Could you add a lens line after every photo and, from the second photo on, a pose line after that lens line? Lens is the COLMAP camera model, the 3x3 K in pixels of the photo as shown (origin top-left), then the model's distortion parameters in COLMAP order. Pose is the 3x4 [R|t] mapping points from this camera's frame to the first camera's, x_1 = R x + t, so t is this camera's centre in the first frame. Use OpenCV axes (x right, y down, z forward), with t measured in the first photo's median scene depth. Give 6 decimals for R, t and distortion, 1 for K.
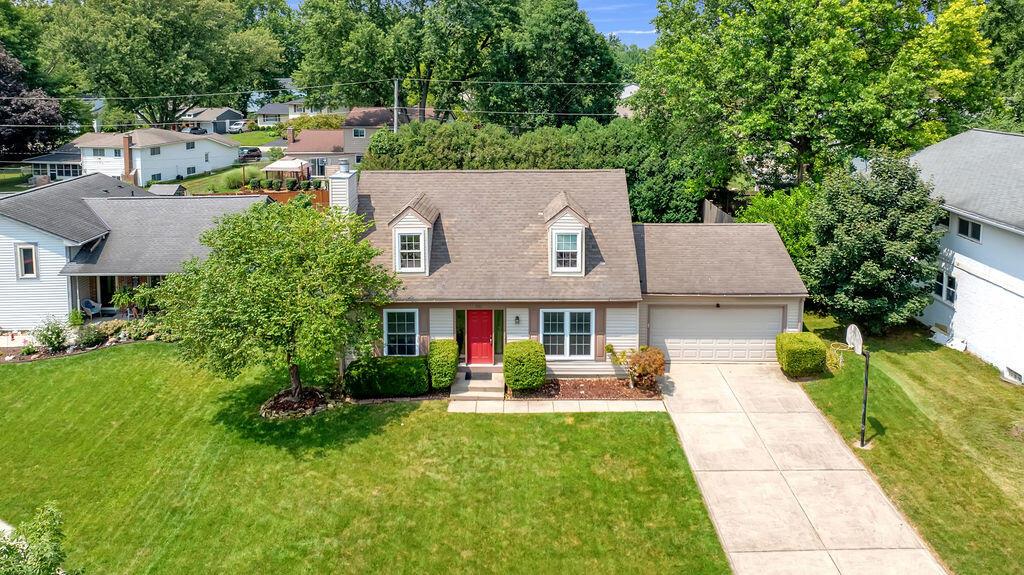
lens RADIAL K [[746.2, 0, 500.6], [0, 746.2, 154.3], [0, 0, 1]] dist [-0.039325, 0.032457]
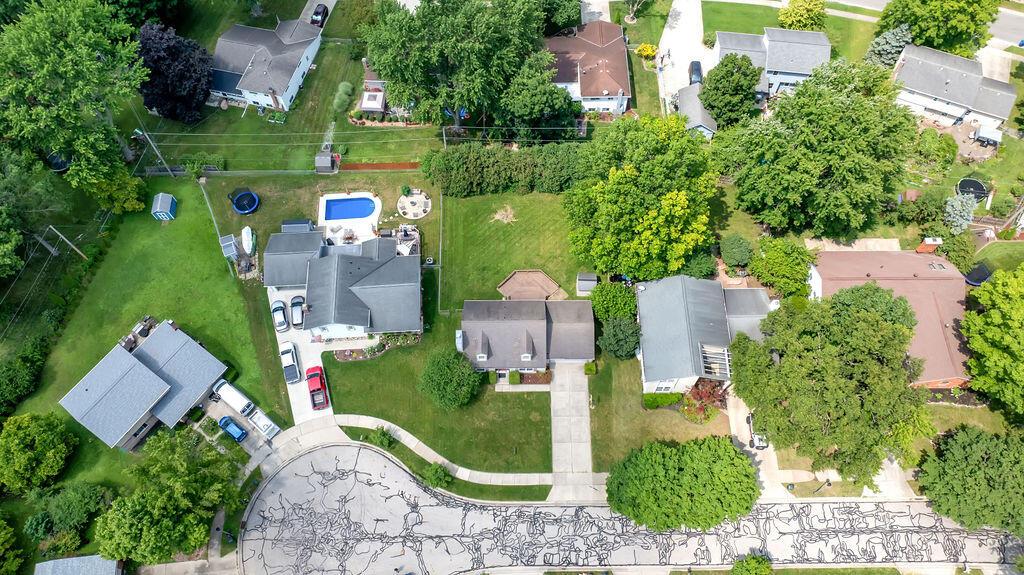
lens RADIAL K [[746.2, 0, 511.2], [0, 746.2, 278.0], [0, 0, 1]] dist [-0.039325, 0.032457]
pose [[0.999754, -0.022119, 0.001579, 0.018845], [0.010866, 0.550739, 0.834607, -3.046209], [-0.019331, -0.834385, 0.550843, -0.644460]]
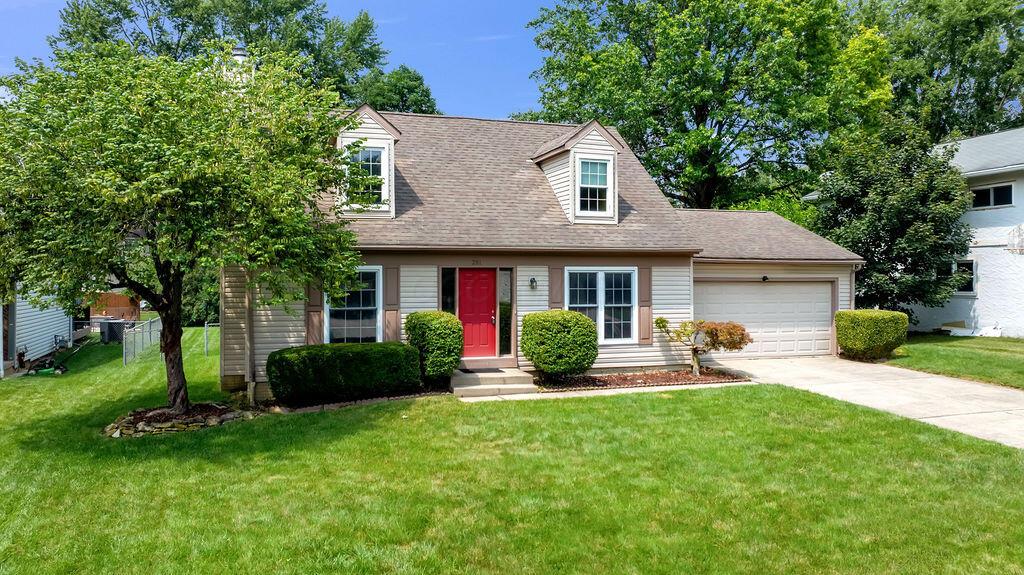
lens RADIAL K [[746.2, 0, 492.9], [0, 746.2, 265.9], [0, 0, 1]] dist [-0.039325, 0.032457]
pose [[0.947588, 0.008255, 0.319389, -0.221288], [0.033155, 0.991728, -0.123999, 0.286810], [-0.317771, 0.128089, 0.939476, 0.390312]]
